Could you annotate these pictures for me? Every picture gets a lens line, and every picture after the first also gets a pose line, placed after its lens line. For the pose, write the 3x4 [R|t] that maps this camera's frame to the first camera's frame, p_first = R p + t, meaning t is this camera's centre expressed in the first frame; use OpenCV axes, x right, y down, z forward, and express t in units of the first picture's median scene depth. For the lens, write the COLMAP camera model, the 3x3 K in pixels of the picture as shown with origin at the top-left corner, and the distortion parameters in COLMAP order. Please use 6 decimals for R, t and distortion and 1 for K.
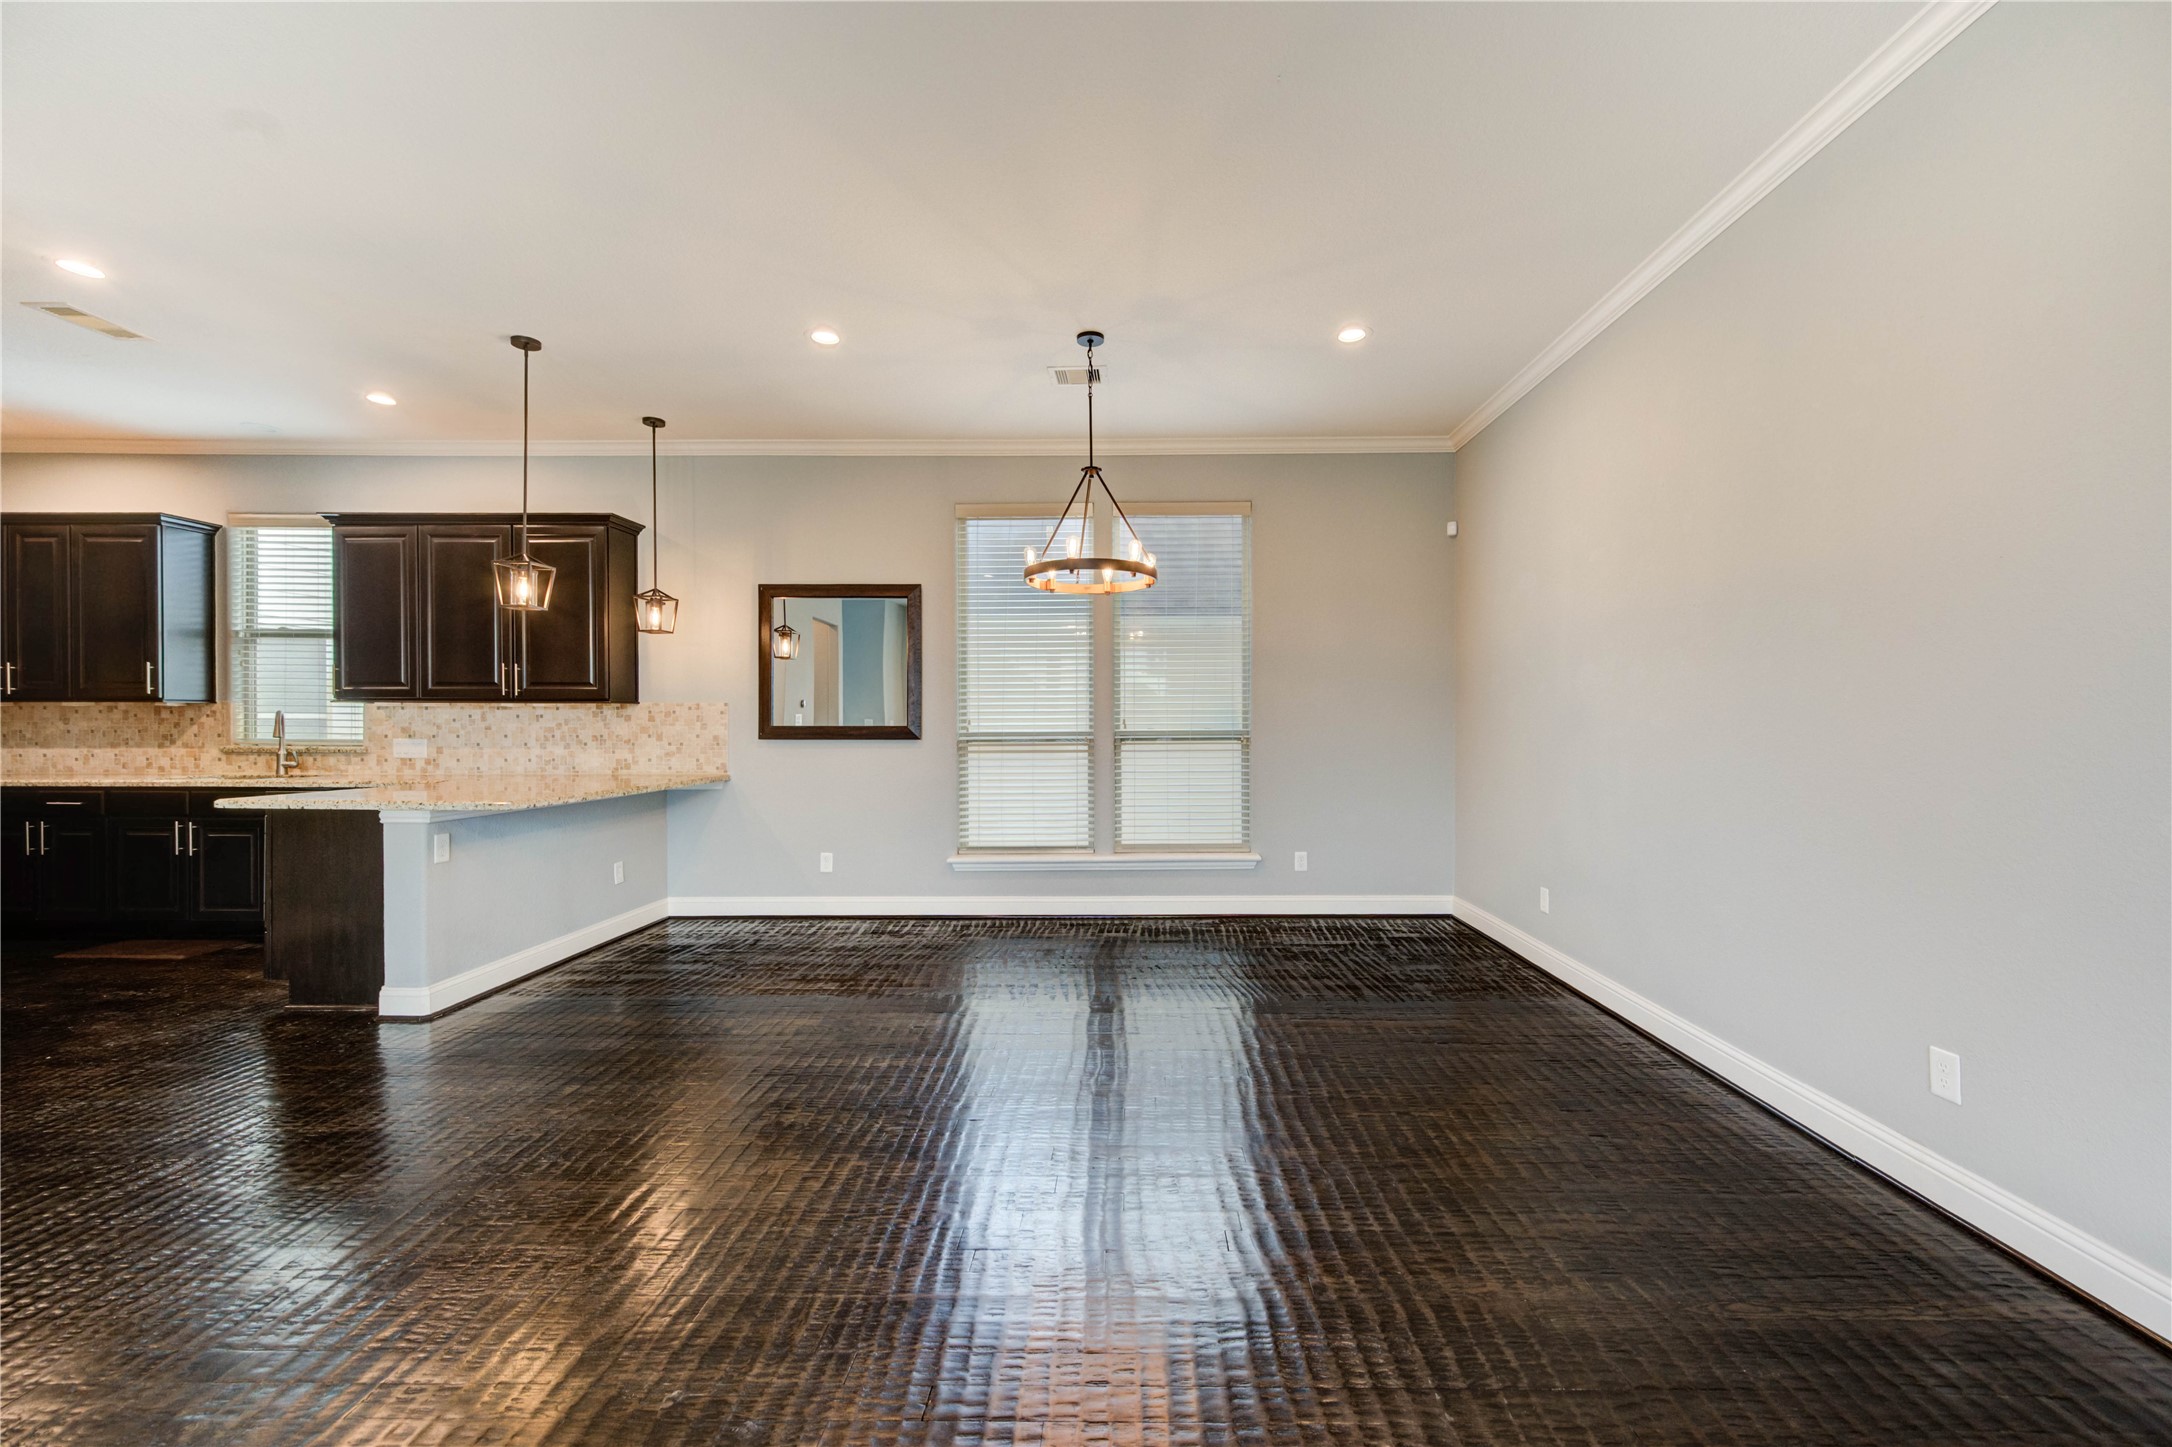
lens RADIAL K [[855.5, 0, 1120.5], [0, 855.5, 731.5], [0, 0, 1]] dist [0.001767, -0.001050]
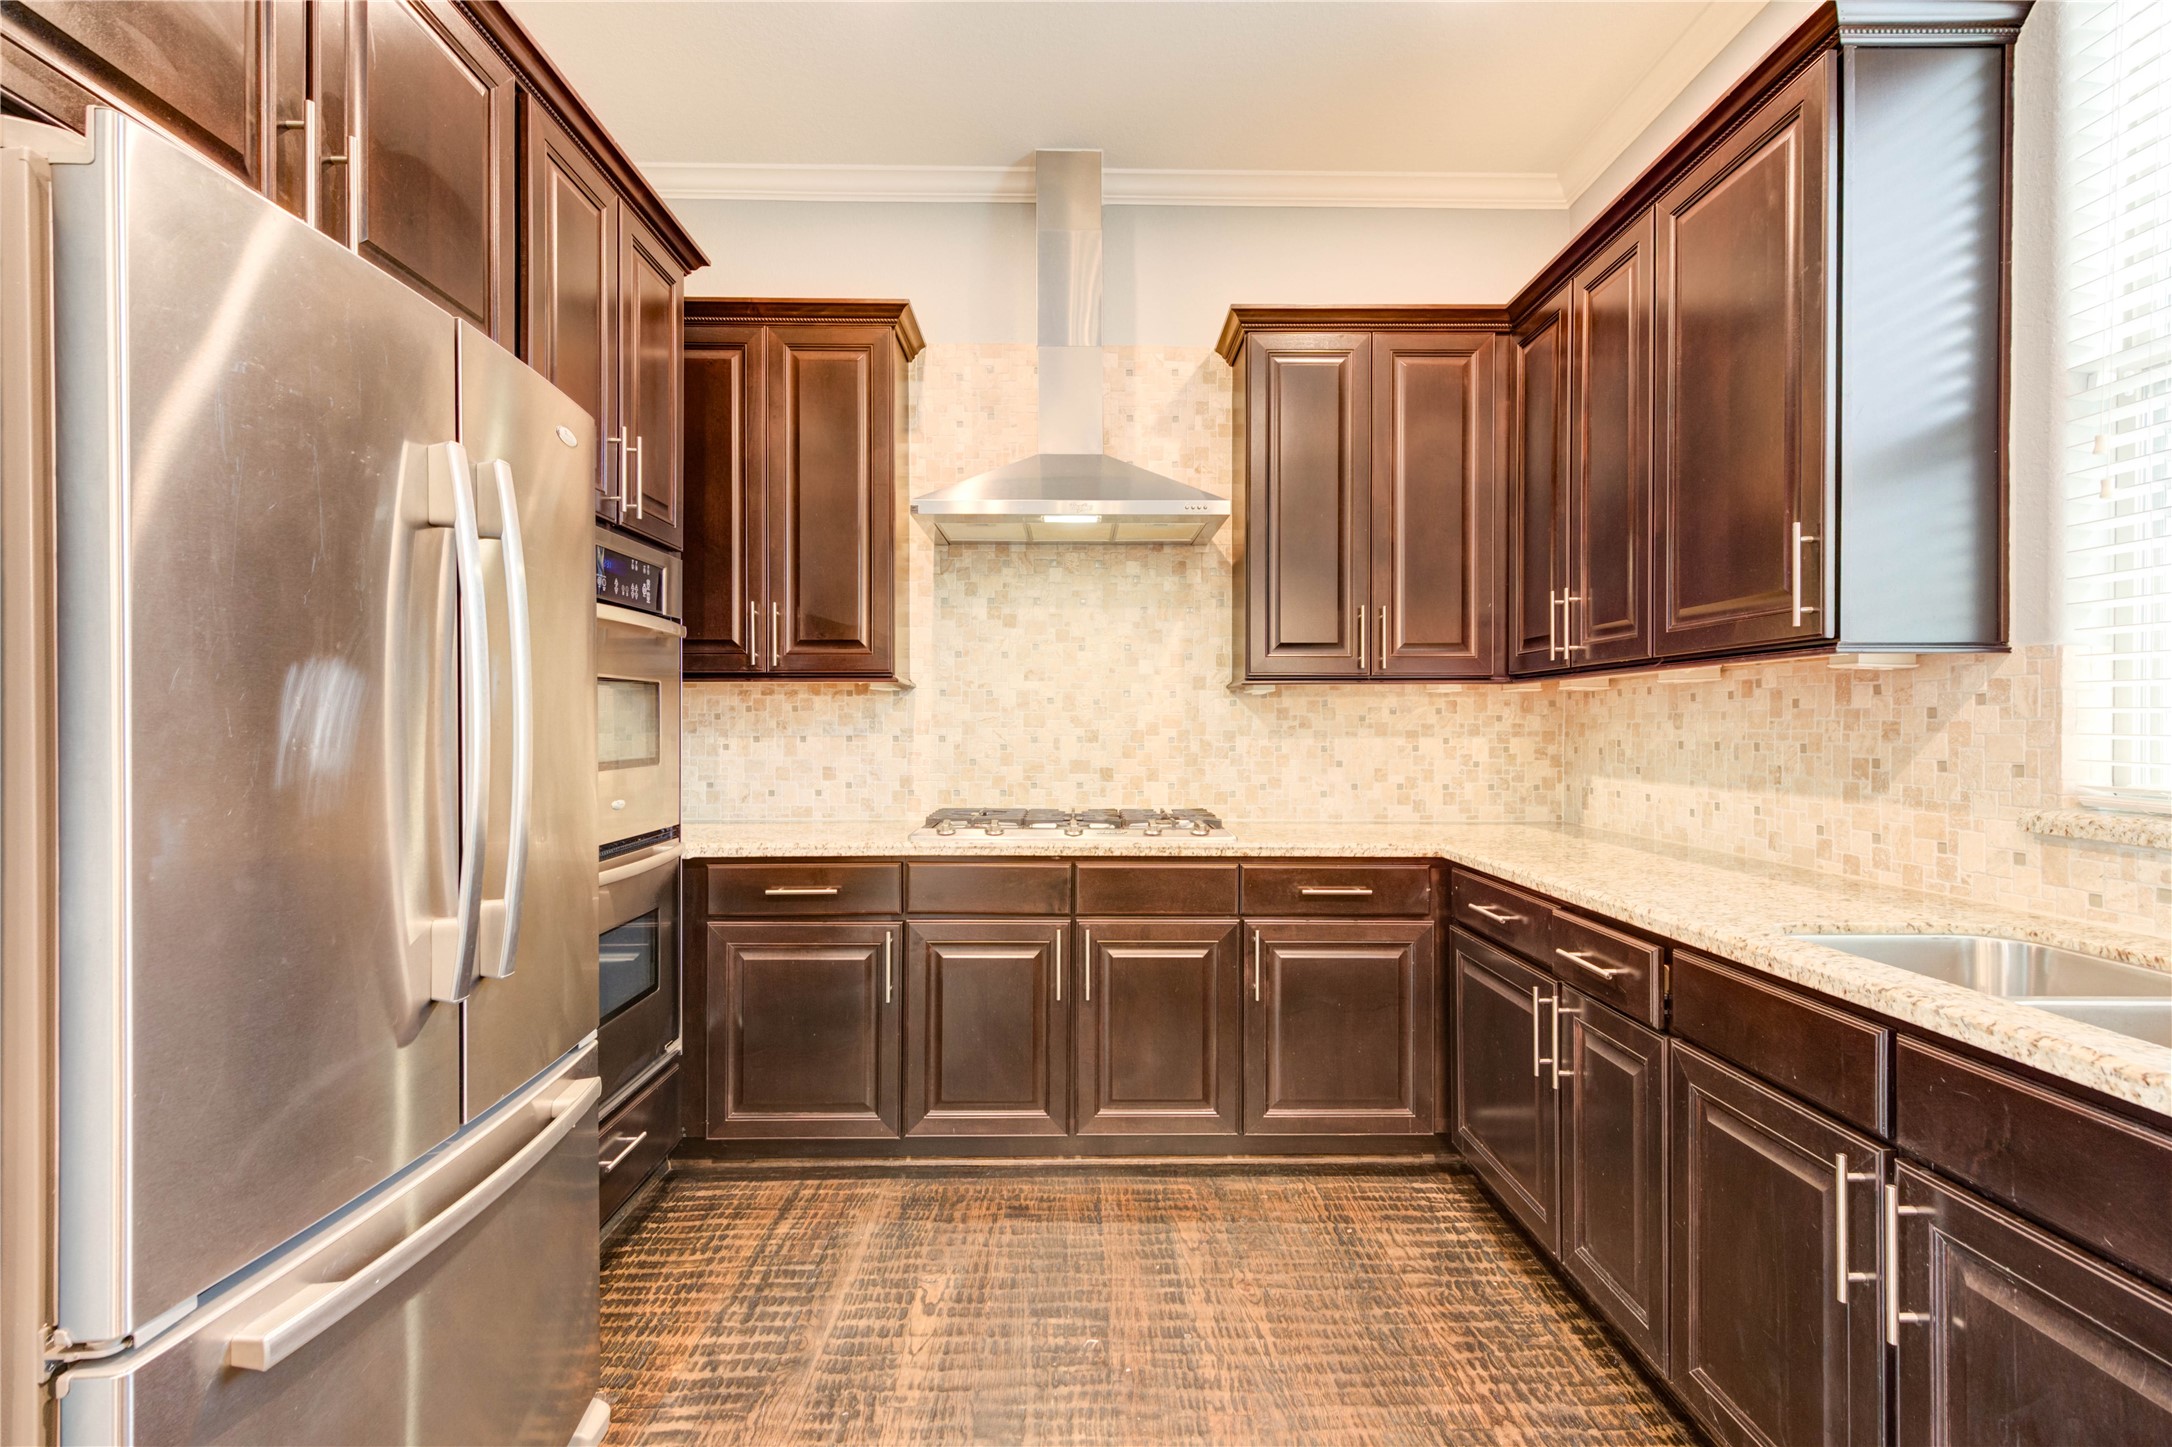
lens RADIAL K [[1018.9, 0, 1078.3], [0, 1018.9, 726.4], [0, 0, 1]] dist [0.008971, 0.000942]
pose [[0.024335, 0.000630, -0.999704, -0.738900], [-0.010429, 0.999946, 0.000377, -0.006289], [0.999649, 0.010417, 0.024340, 0.697959]]
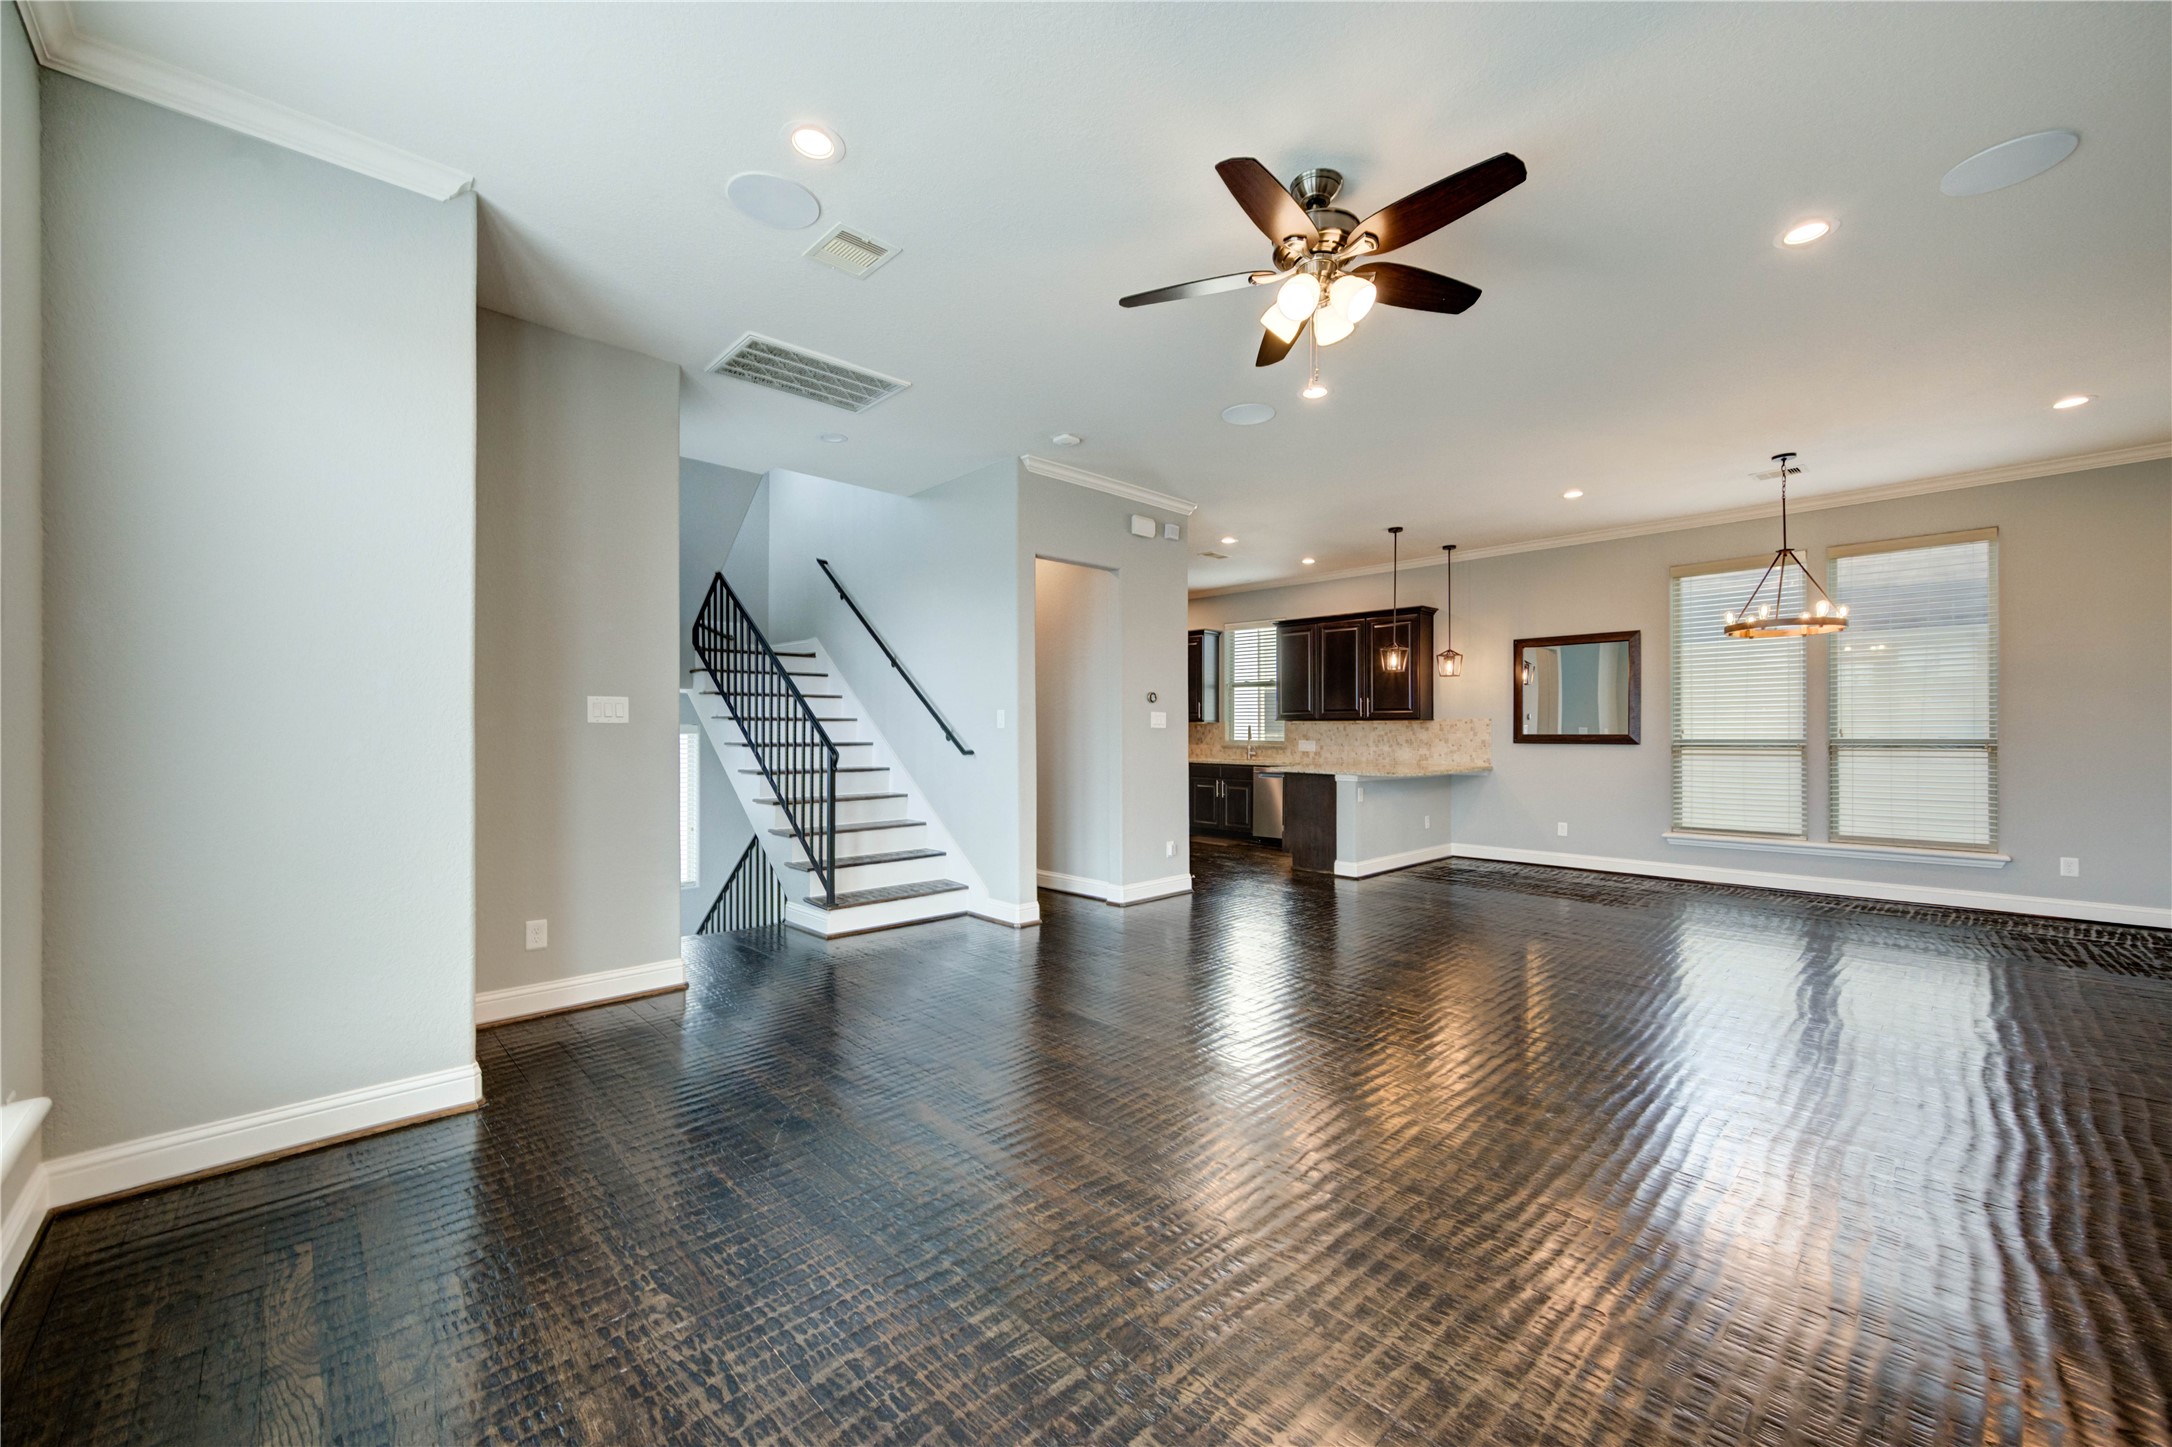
lens RADIAL K [[855.5, 0, 1097.1], [0, 855.5, 731.0], [0, 0, 1]] dist [0.001767, -0.001050]
pose [[0.699809, -0.000587, -0.714330, 0.131770], [-0.006223, 0.999957, -0.006919, 0.003089], [0.714303, 0.009288, 0.699775, -0.552408]]
